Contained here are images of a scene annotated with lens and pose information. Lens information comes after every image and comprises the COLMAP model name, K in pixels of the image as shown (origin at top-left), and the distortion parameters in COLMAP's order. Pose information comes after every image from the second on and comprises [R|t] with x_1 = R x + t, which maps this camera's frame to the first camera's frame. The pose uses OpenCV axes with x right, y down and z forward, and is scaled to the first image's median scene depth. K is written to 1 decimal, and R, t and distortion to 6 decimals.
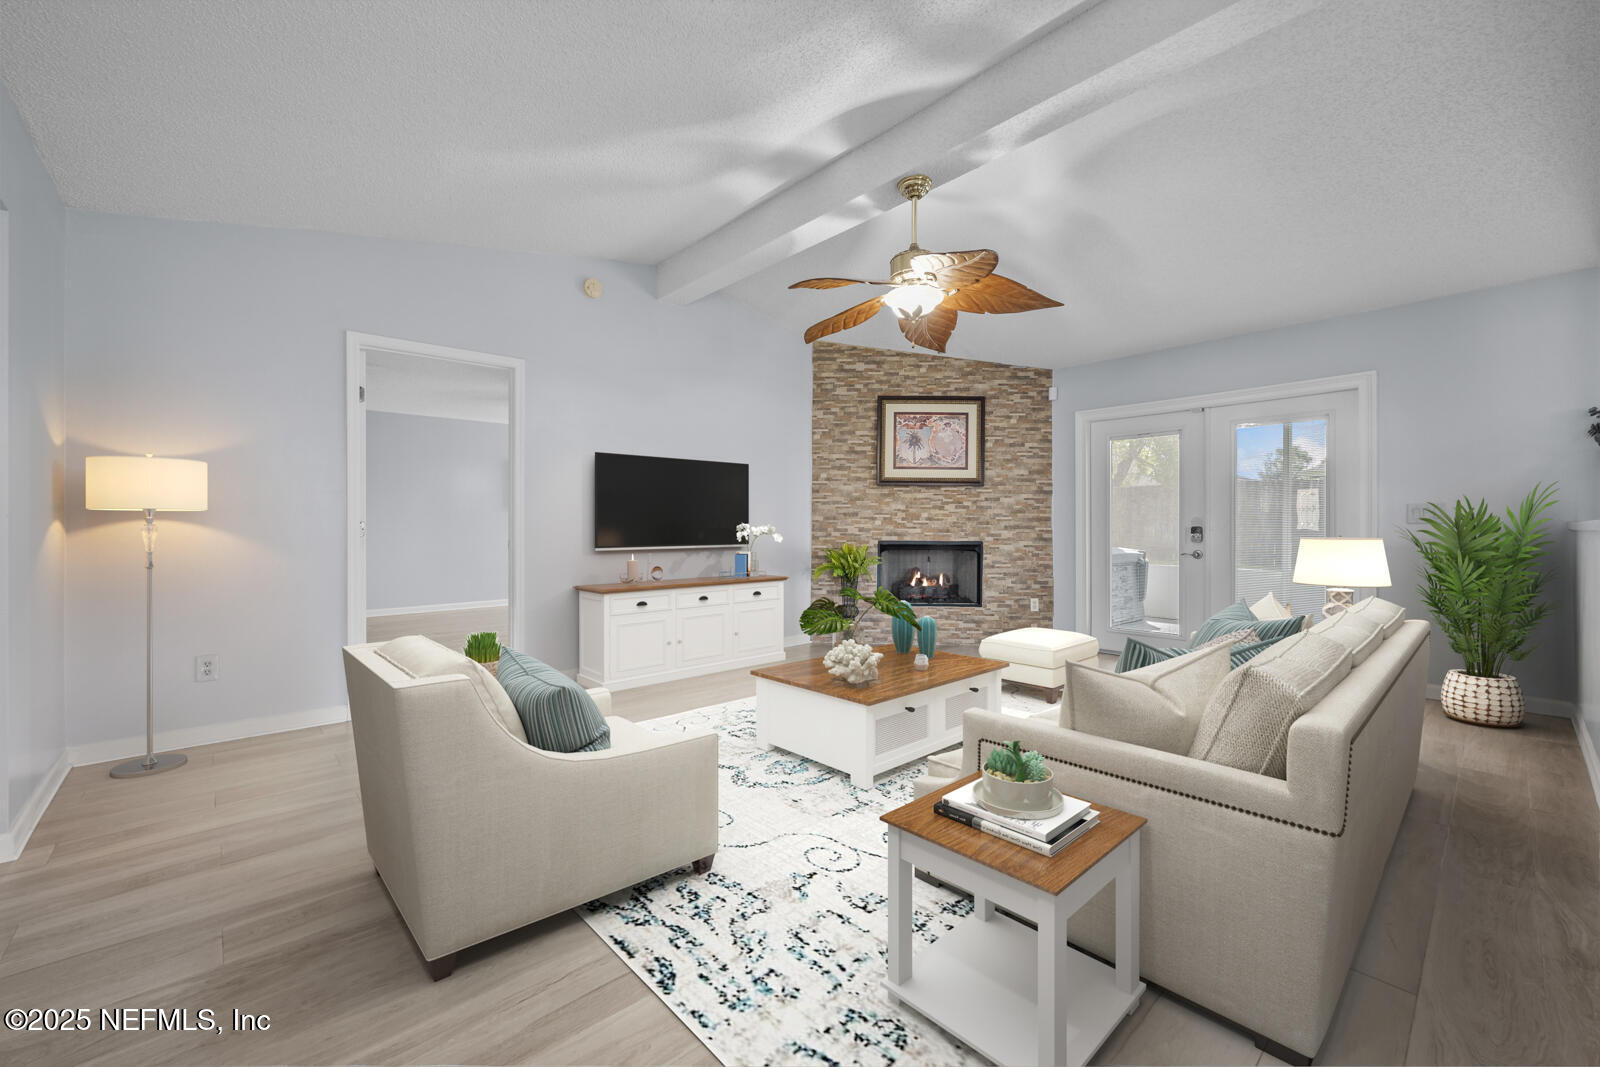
lens RADIAL K [[650.8, 0, 785.4], [0, 650.8, 536.7], [0, 0, 1]] dist [-0.001058, -0.000059]
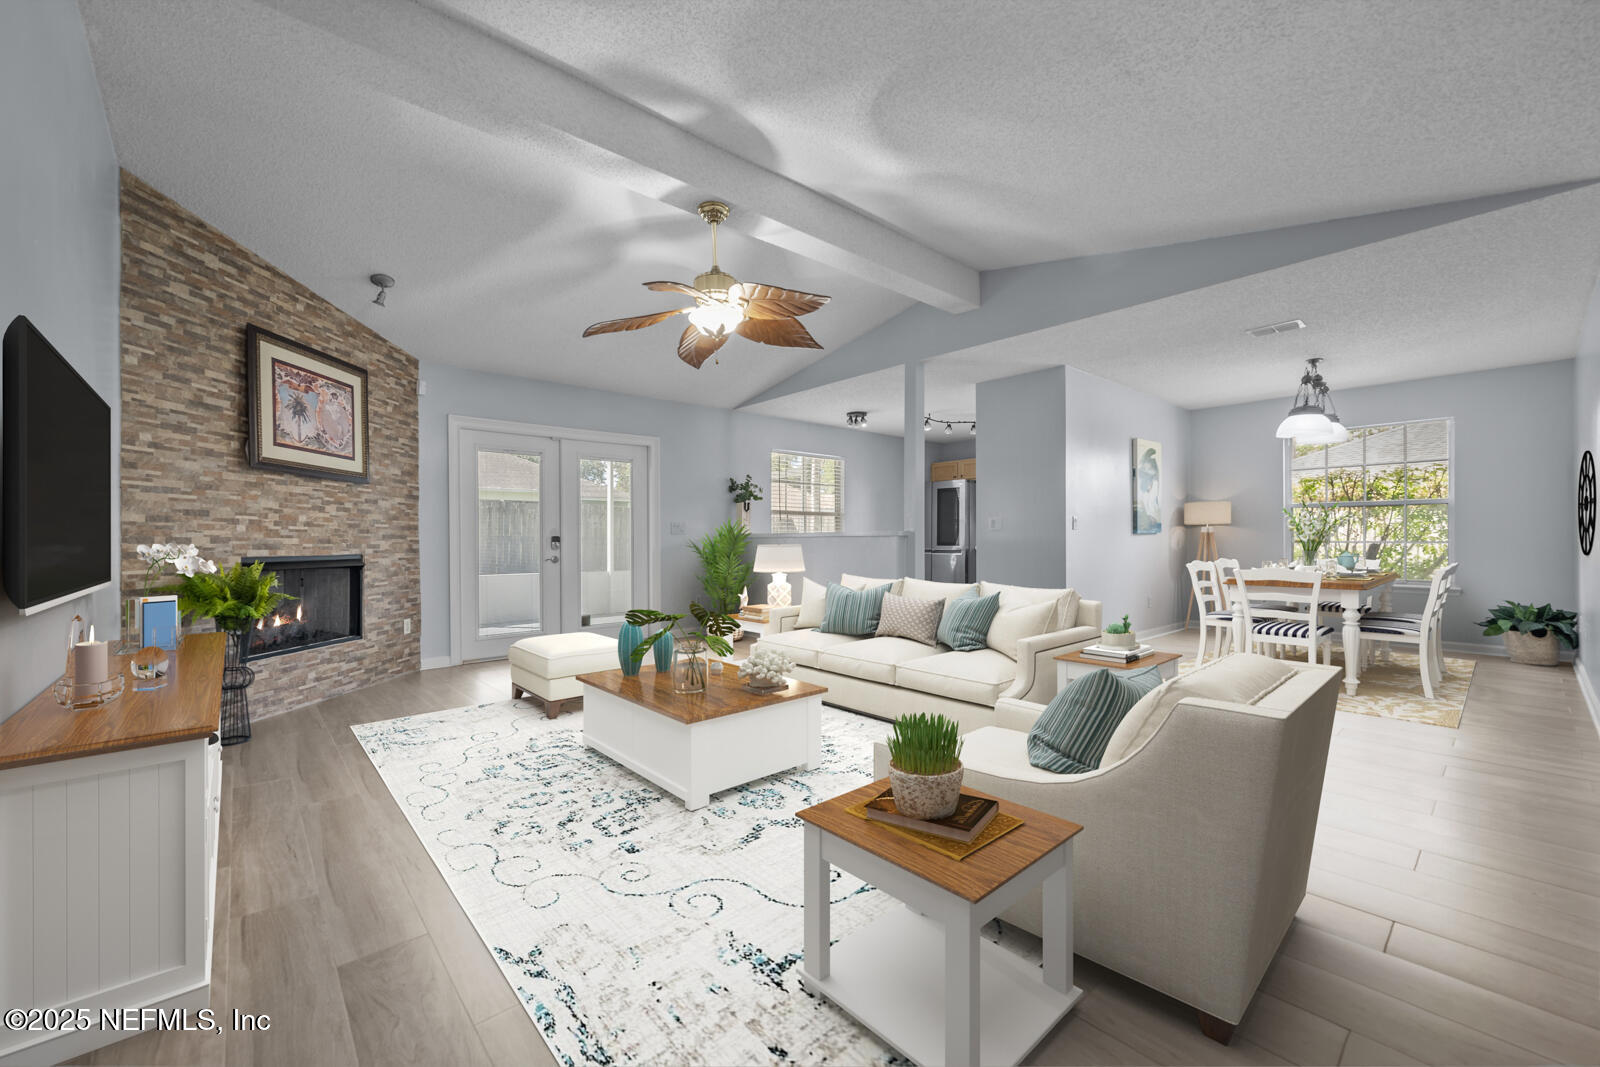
lens RADIAL K [[627.2, 0, 794.2], [0, 627.2, 540.9], [0, 0, 1]] dist [0.000102, 0.000062]
pose [[0.017622, -0.003218, 0.999840, -0.440889], [0.013706, 0.999902, 0.002976, -0.004381], [-0.999751, 0.013651, 0.017664, 0.469618]]
